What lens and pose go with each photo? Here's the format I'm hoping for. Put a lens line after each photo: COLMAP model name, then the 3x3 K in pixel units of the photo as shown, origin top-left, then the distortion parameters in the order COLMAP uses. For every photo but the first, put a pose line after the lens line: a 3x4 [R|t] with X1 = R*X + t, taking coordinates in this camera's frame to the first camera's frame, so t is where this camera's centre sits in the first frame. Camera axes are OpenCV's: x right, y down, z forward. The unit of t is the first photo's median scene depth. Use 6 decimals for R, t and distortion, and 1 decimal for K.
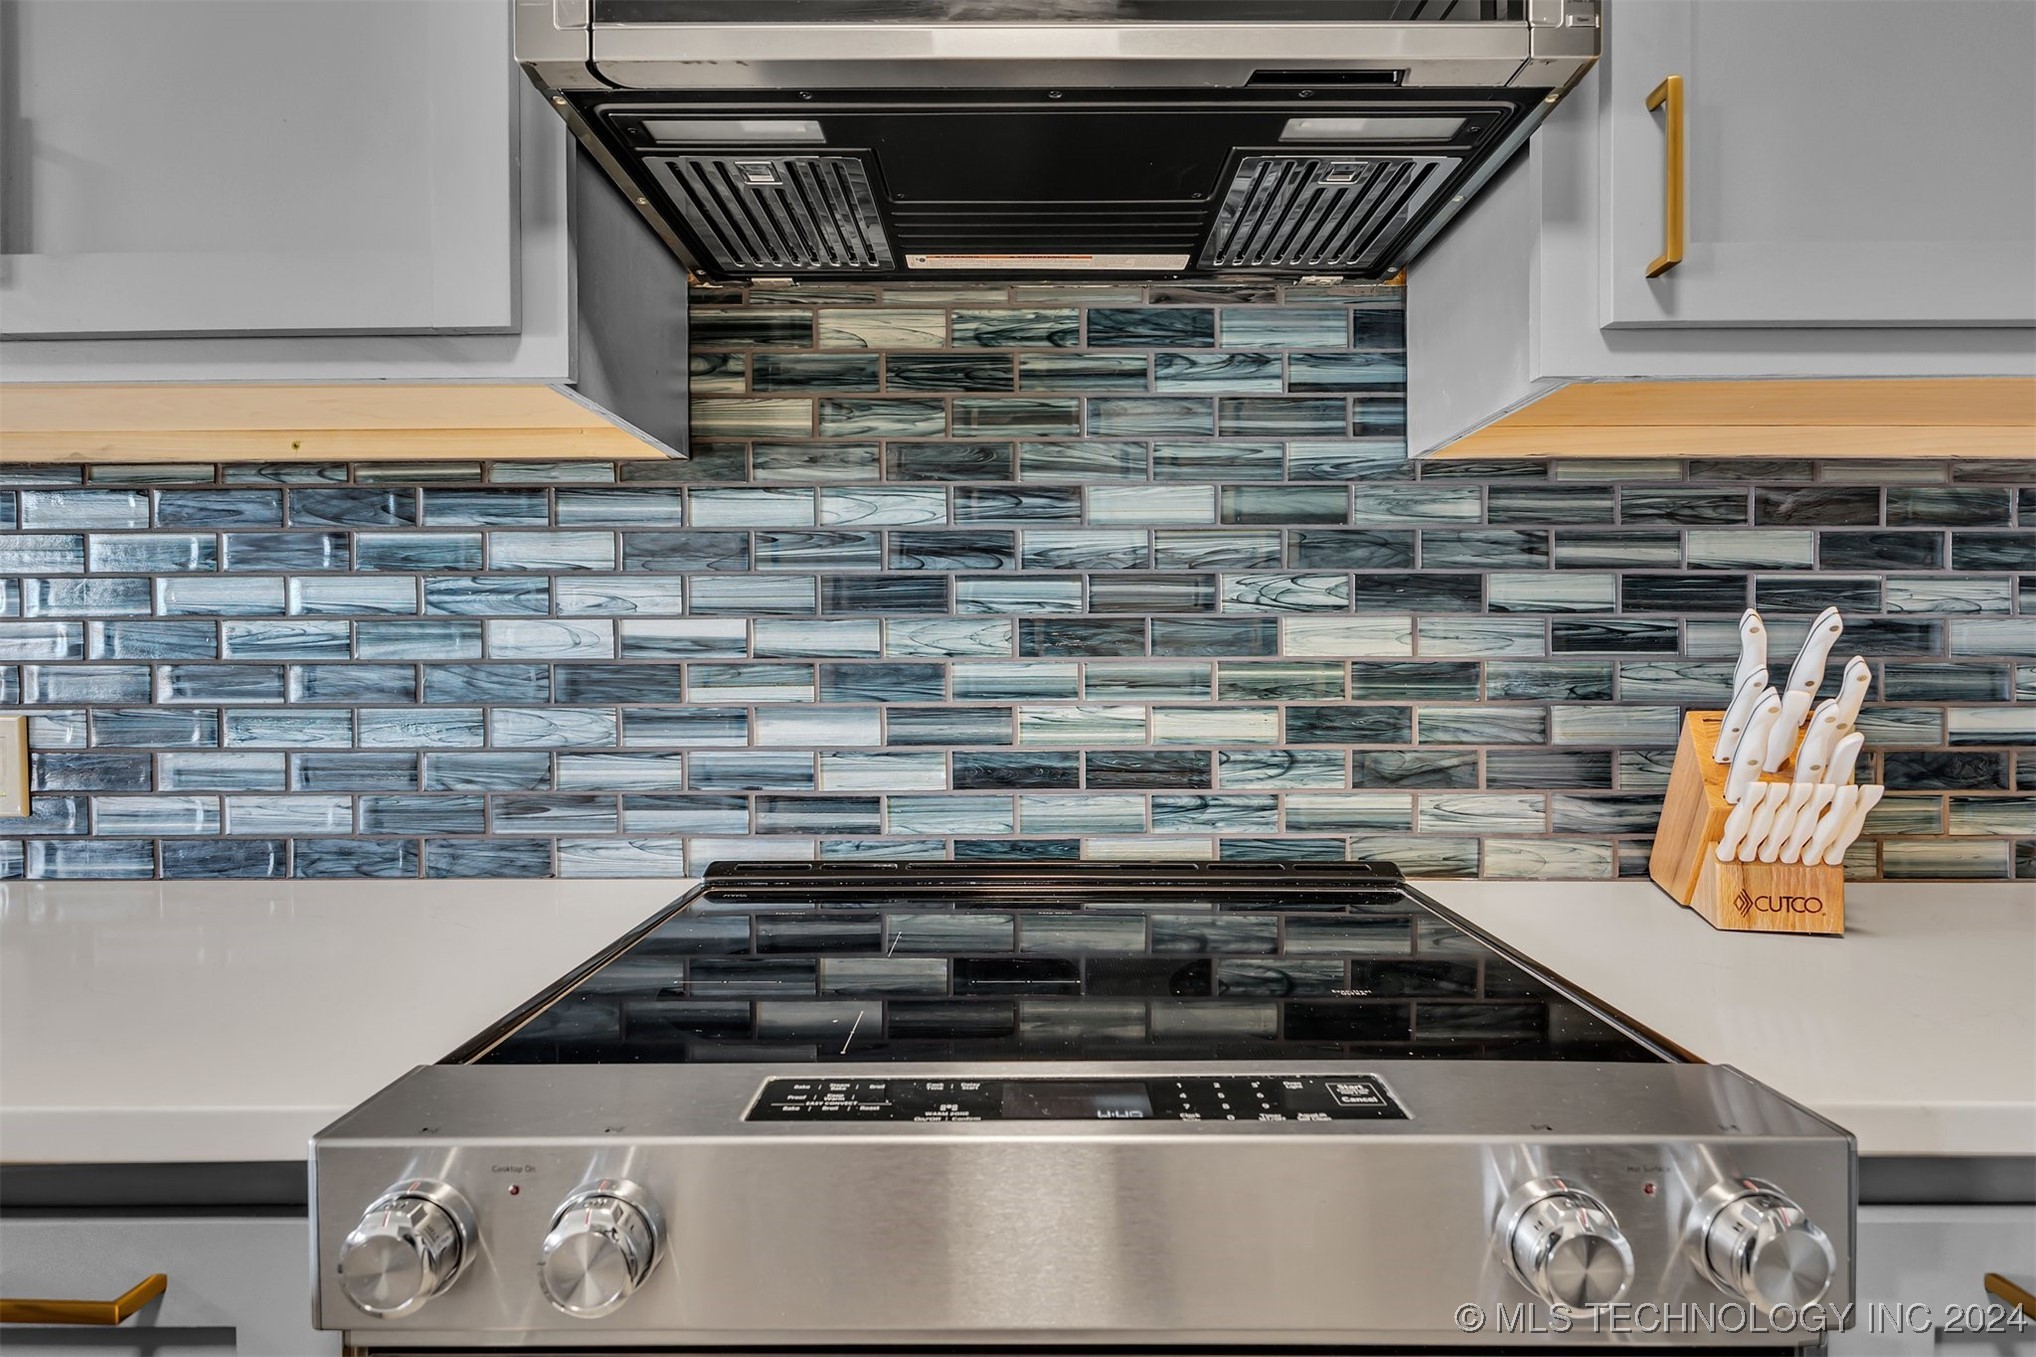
lens RADIAL K [[1121.5, 0, 1020.2], [0, 1121.5, 674.8], [0, 0, 1]] dist [0.005478, -0.004961]
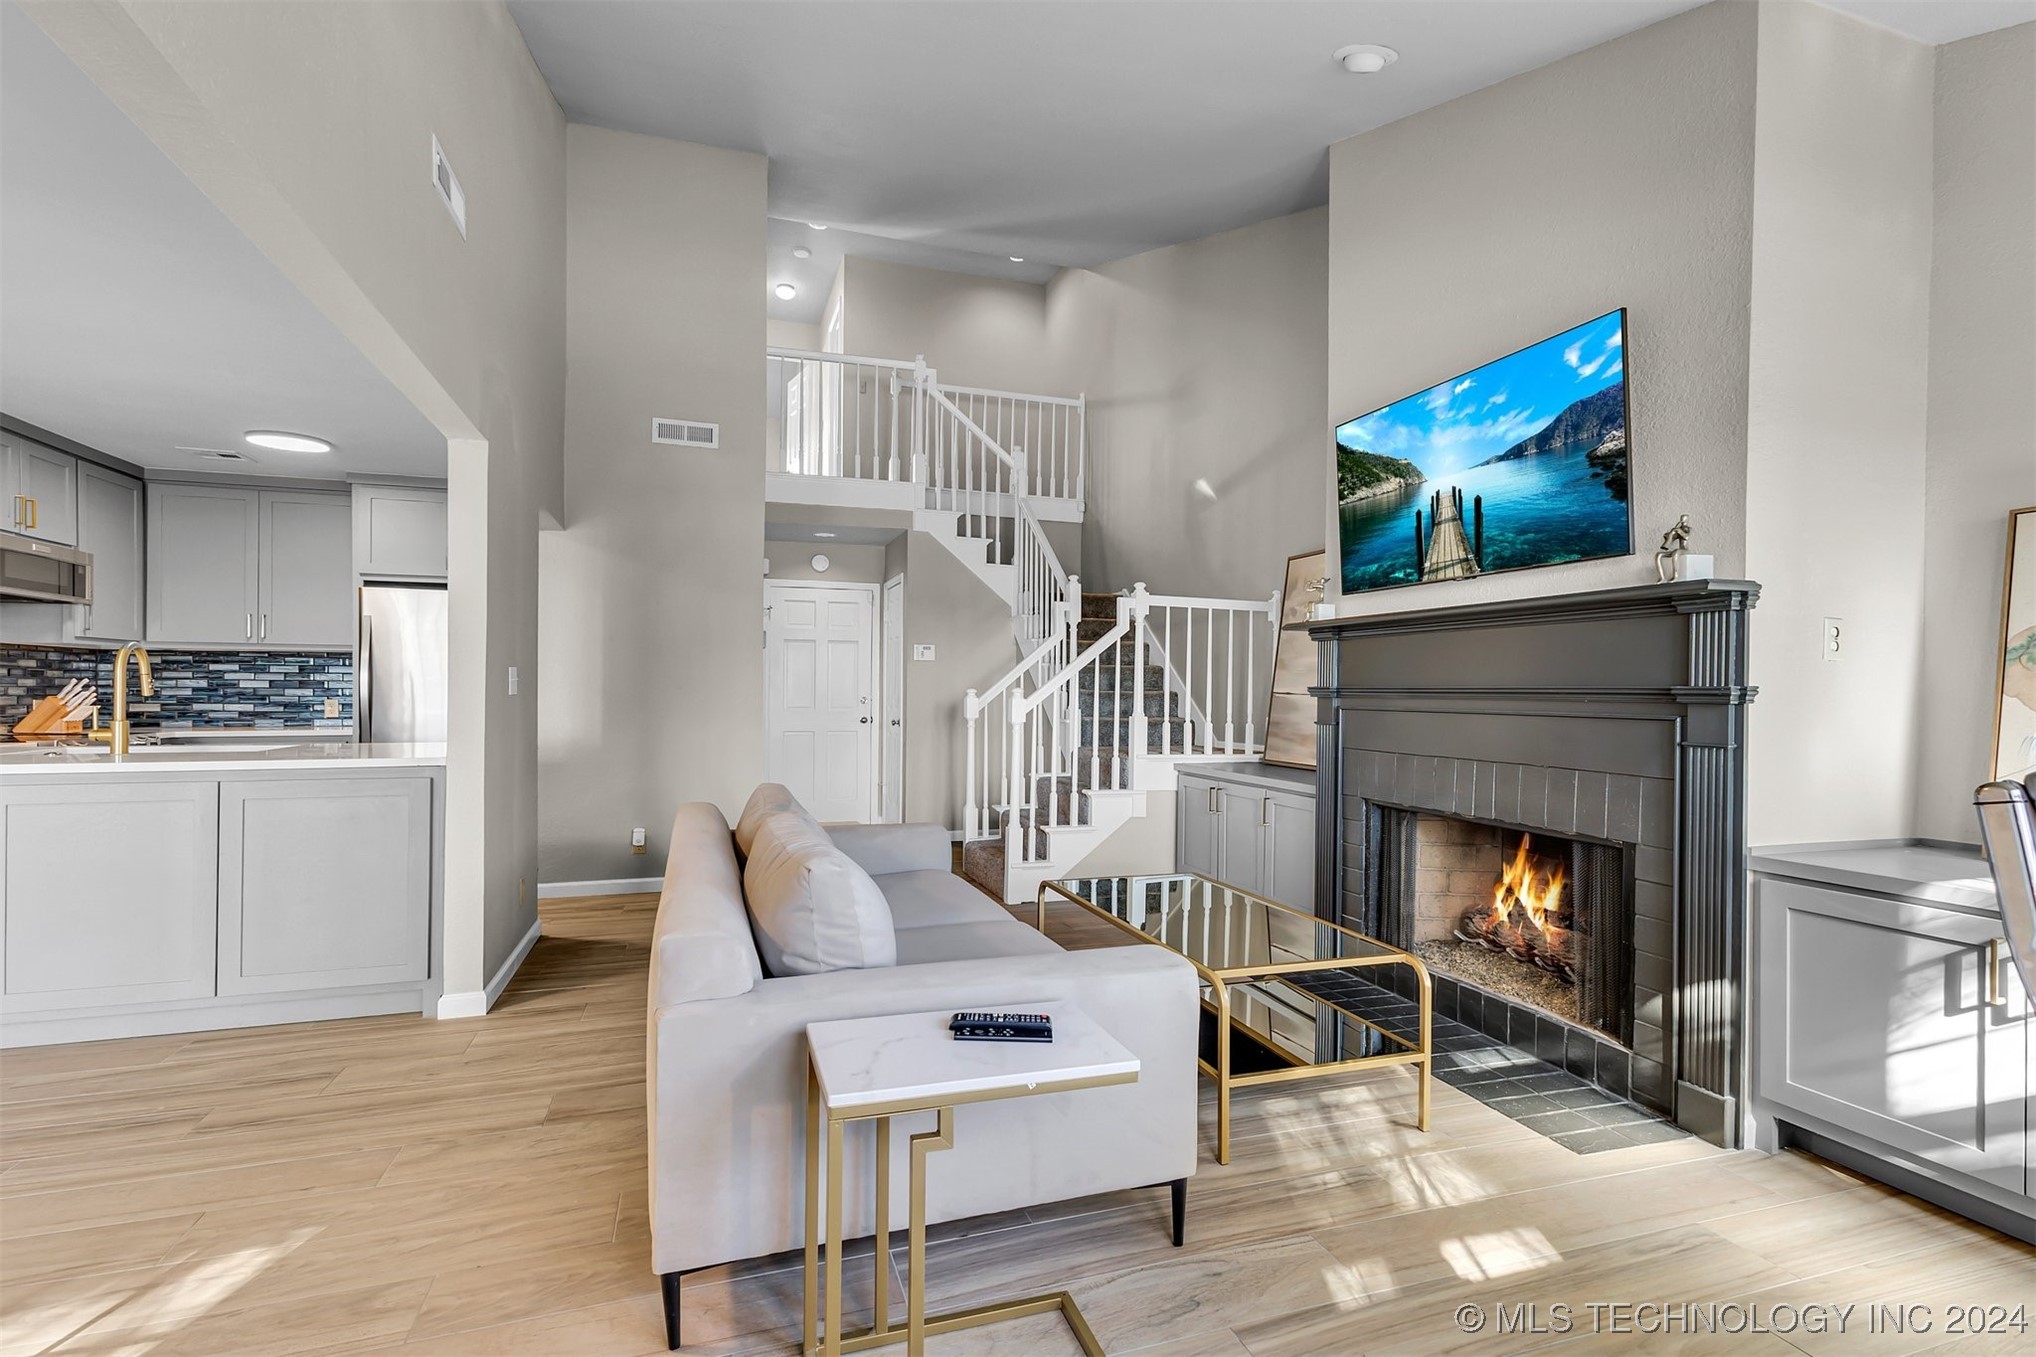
lens RADIAL K [[887.5, 0, 994.2], [0, 887.5, 693.4], [0, 0, 1]] dist [0.009895, -0.001809]
pose [[-0.324675, -0.000951, 0.945825, -4.298535], [0.009983, 0.999940, 0.004433, 0.039272], [-0.945773, 0.010882, -0.324646, -1.659902]]
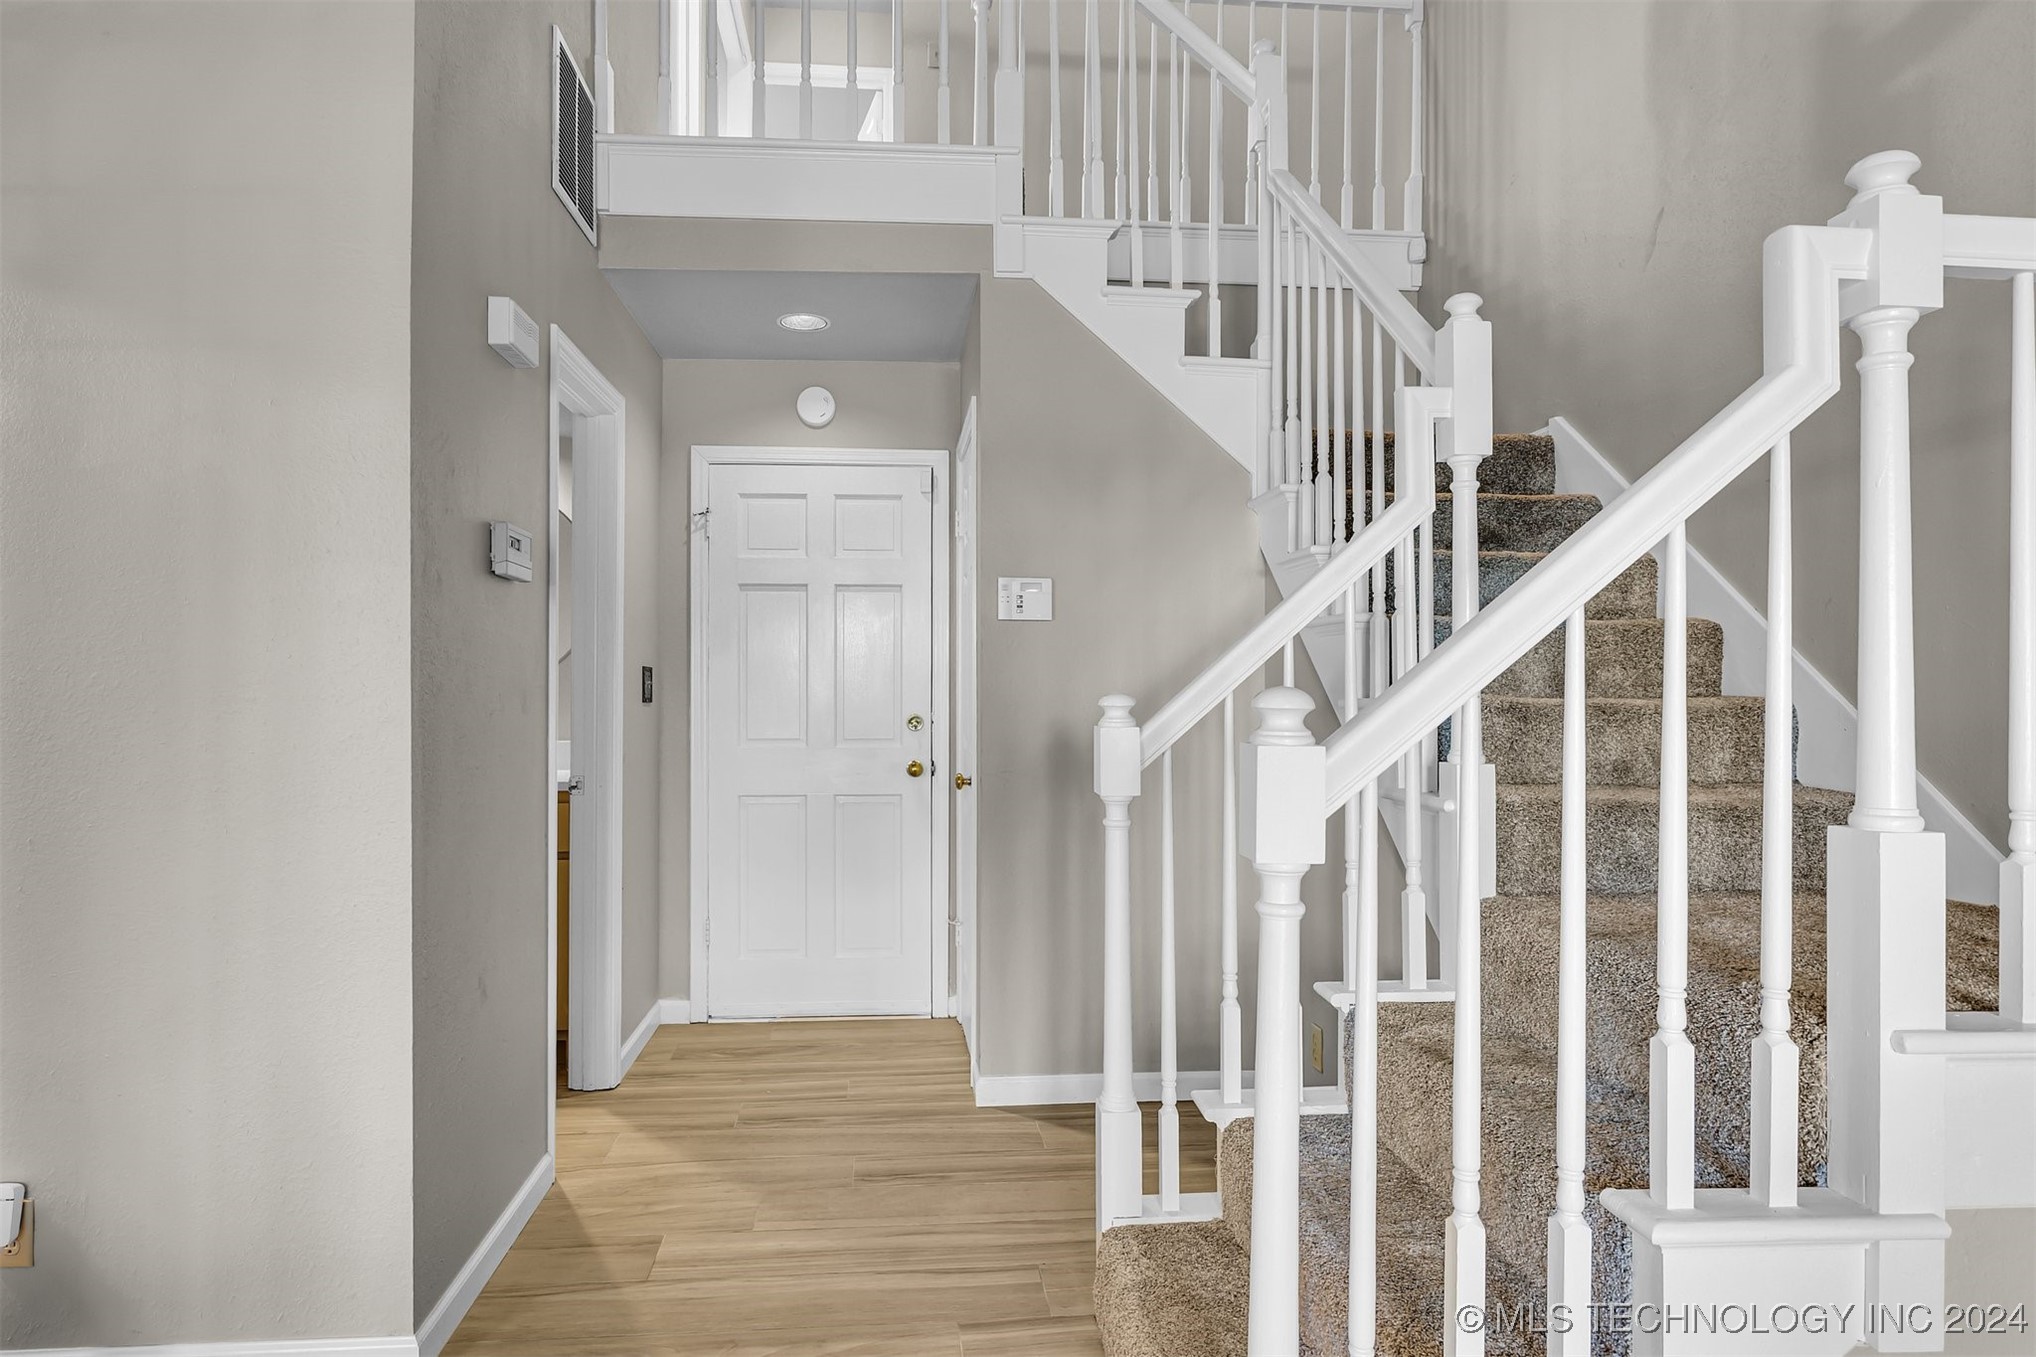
lens RADIAL K [[1147.9, 0, 1027.9], [0, 1147.9, 697.7], [0, 0, 1]] dist [-0.002513, 0.001414]
pose [[-0.145618, -0.000305, 0.989341, -1.427076], [0.023130, 0.999726, 0.003713, 0.030328], [-0.989071, 0.023424, -0.145571, -2.733515]]
